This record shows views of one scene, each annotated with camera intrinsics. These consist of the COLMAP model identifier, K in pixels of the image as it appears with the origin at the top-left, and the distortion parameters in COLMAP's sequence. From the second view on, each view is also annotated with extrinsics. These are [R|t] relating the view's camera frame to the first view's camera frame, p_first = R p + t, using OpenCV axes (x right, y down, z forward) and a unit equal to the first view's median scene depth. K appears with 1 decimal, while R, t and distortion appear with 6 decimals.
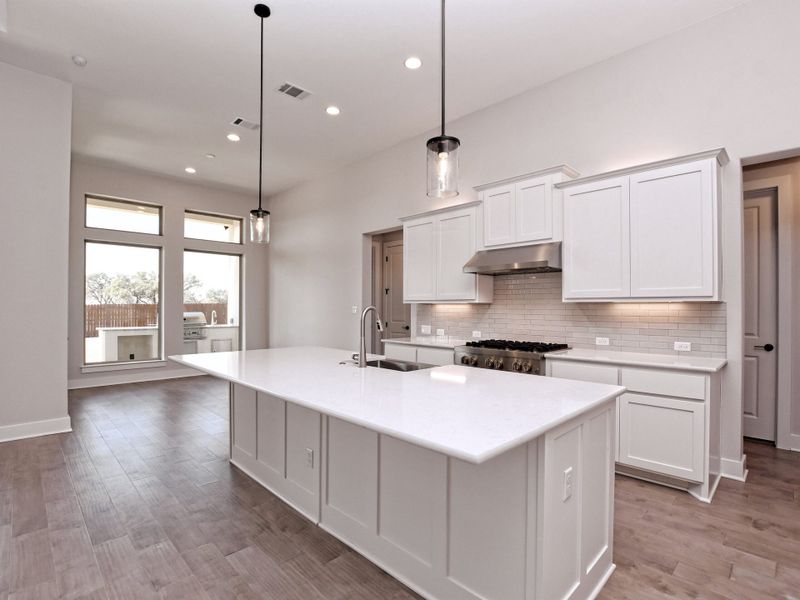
lens RADIAL K [[394.7, 0, 392.5], [0, 394.7, 305.1], [0, 0, 1]] dist [-0.031861, 0.001359]
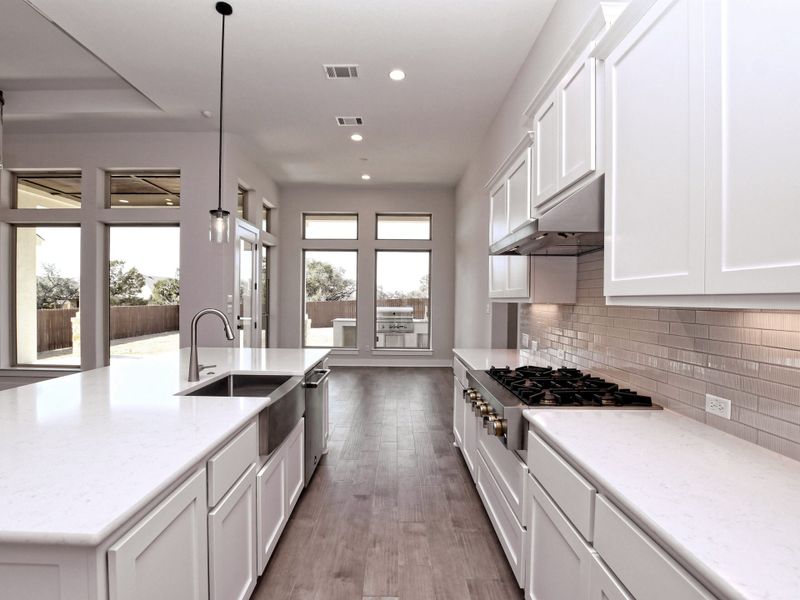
lens RADIAL K [[394.7, 0, 392.5], [0, 394.7, 305.1], [0, 0, 1]] dist [-0.031861, 0.001359]
pose [[0.719198, 0.013513, -0.694674, 0.277929], [-0.002570, 0.999856, 0.016790, -0.007284], [0.694801, -0.010290, 0.719129, 0.241032]]
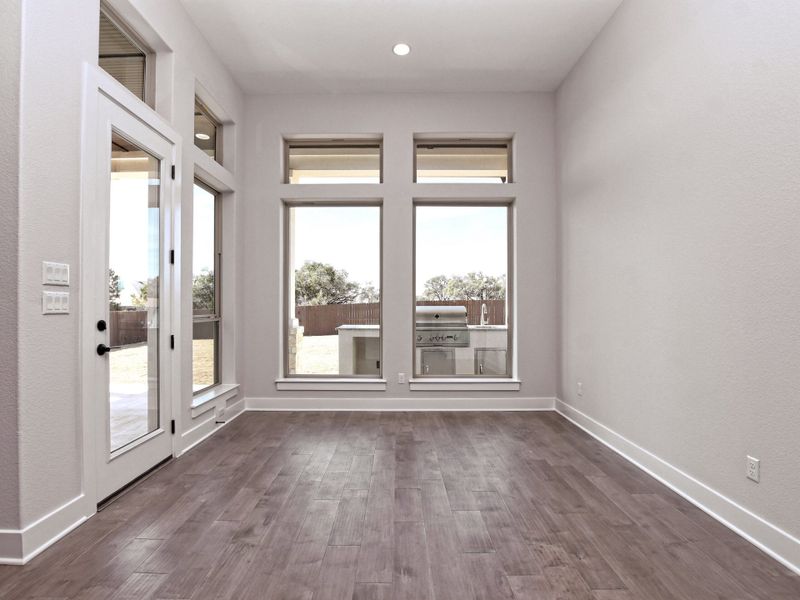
lens RADIAL K [[400.9, 0, 398.4], [0, 400.9, 305.7], [0, 0, 1]] dist [-0.033198, 0.002306]
pose [[0.724131, -0.001148, -0.689661, -0.121316], [0.006698, 0.999963, 0.005369, 0.016683], [0.689630, -0.008508, 0.724112, 0.538935]]
